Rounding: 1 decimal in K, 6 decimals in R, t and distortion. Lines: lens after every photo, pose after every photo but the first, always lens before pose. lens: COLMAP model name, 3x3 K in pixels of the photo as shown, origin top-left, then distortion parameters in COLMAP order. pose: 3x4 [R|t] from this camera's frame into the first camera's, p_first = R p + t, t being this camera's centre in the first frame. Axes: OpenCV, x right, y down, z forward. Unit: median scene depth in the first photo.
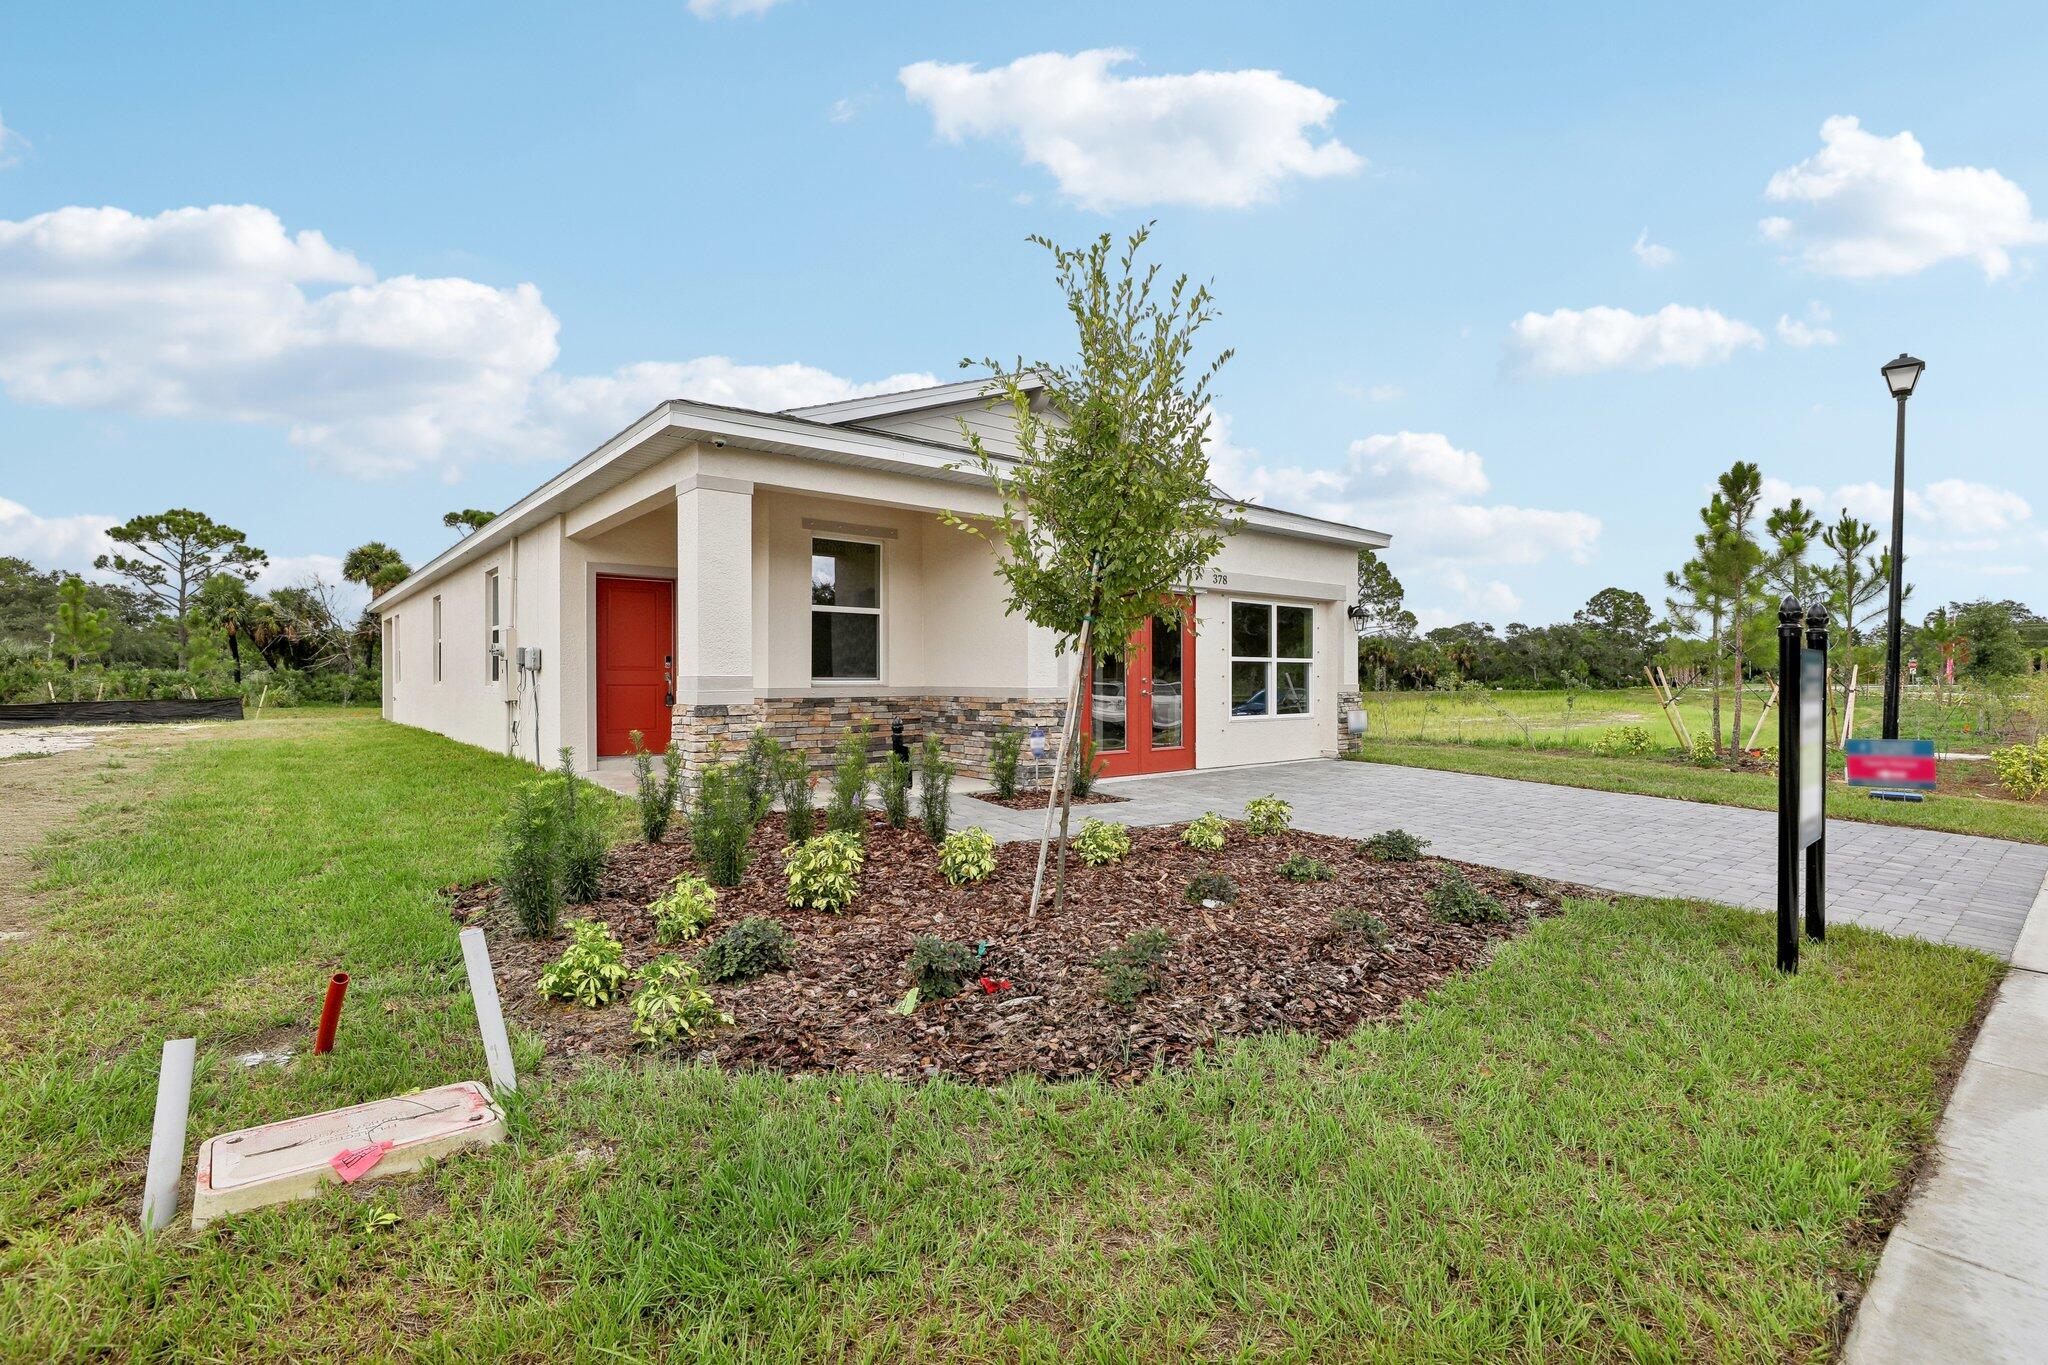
lens RADIAL K [[935.9, 0, 1020.4], [0, 935.9, 687.0], [0, 0, 1]] dist [-0.001510, -0.000134]
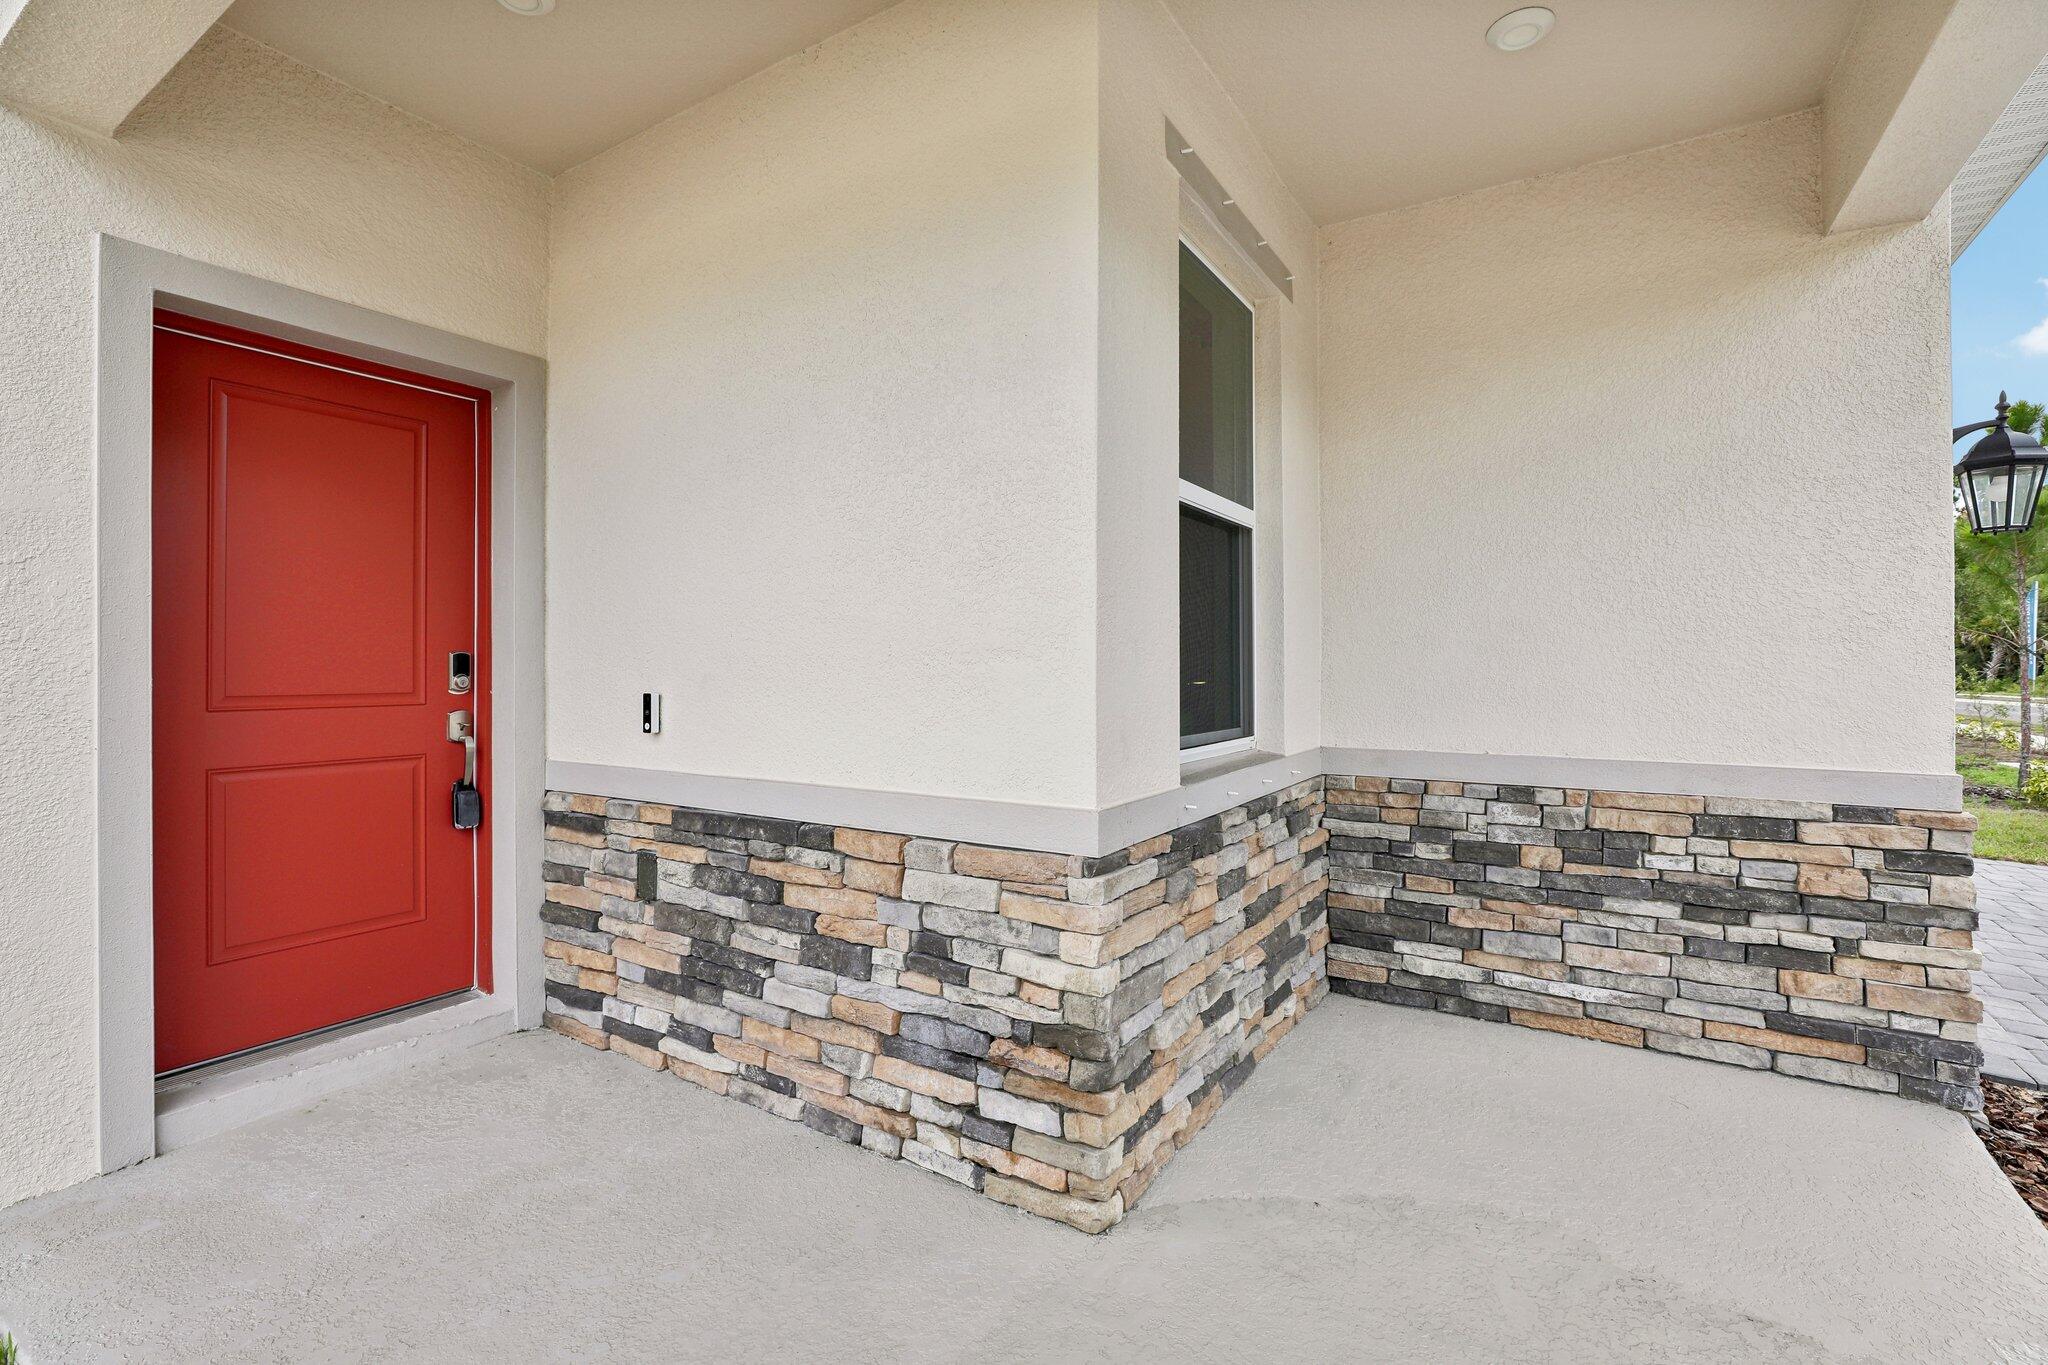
lens RADIAL K [[935.9, 0, 1022.9], [0, 935.9, 671.6], [0, 0, 1]] dist [-0.001510, -0.000134]
pose [[0.948032, -0.001352, 0.318172, -0.343525], [0.003226, 0.999980, -0.005365, -0.028888], [-0.318158, 0.006112, 0.948018, 0.769943]]
